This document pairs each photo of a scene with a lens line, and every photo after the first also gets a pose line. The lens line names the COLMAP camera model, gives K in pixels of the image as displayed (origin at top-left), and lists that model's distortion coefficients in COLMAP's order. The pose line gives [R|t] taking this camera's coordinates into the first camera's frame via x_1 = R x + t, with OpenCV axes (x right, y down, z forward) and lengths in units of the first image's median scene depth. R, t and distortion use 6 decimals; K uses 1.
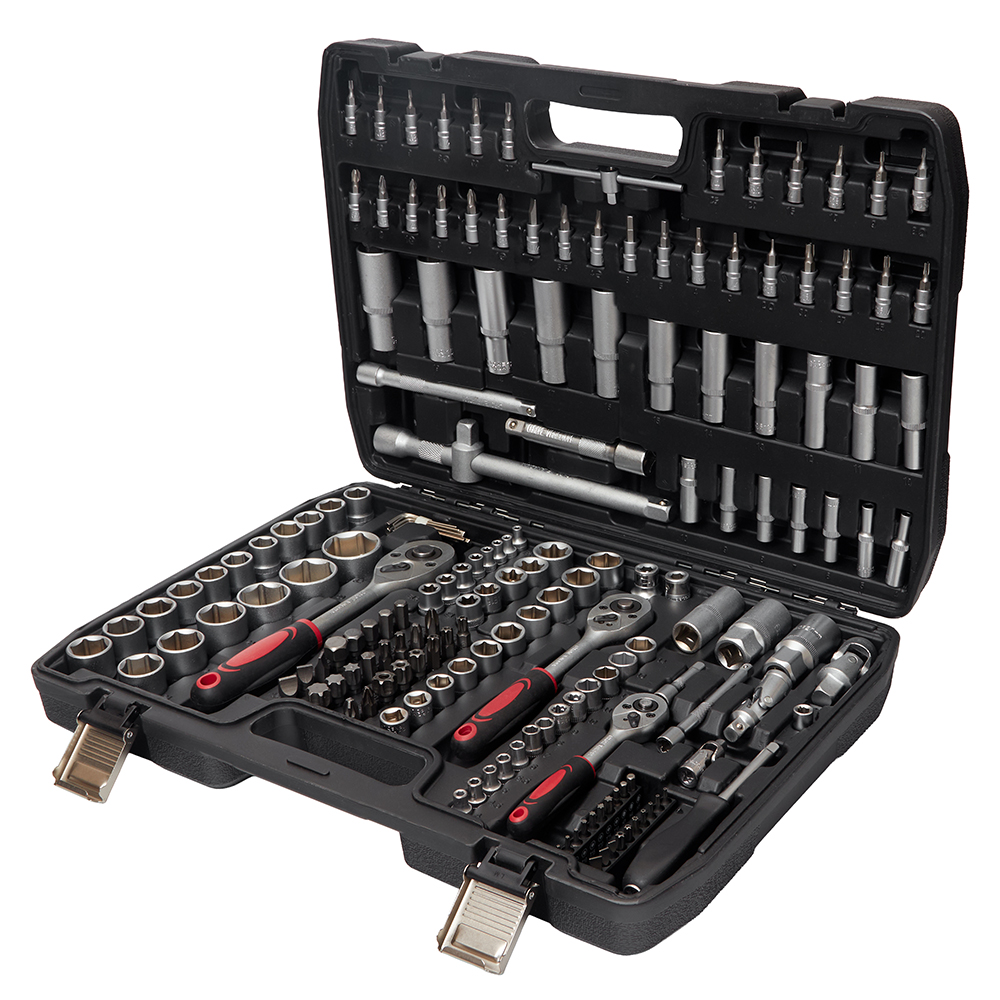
lens RADIAL K [[1921.8, 0, 498.6], [0, 1921.8, 496.4], [0, 0, 1]] dist [-0.062805, 0.000000]
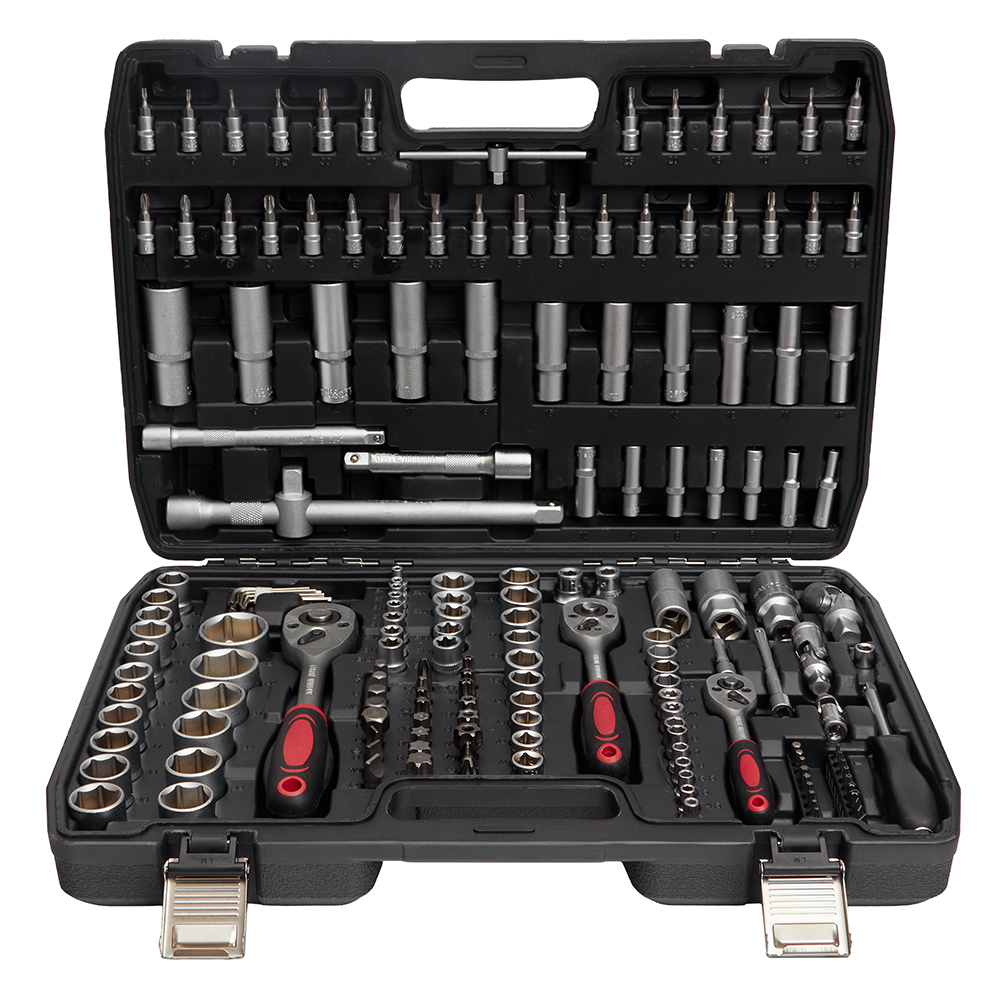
lens RADIAL K [[2159.4, 0, 501.9], [0, 2159.4, 498.8], [0, 0, 1]] dist [-0.057357, 0.000000]
pose [[0.811311, -0.153894, 0.563996, -0.552783], [0.220005, 0.974182, -0.050660, 0.051159], [-0.541639, 0.165183, 0.824222, 0.151452]]
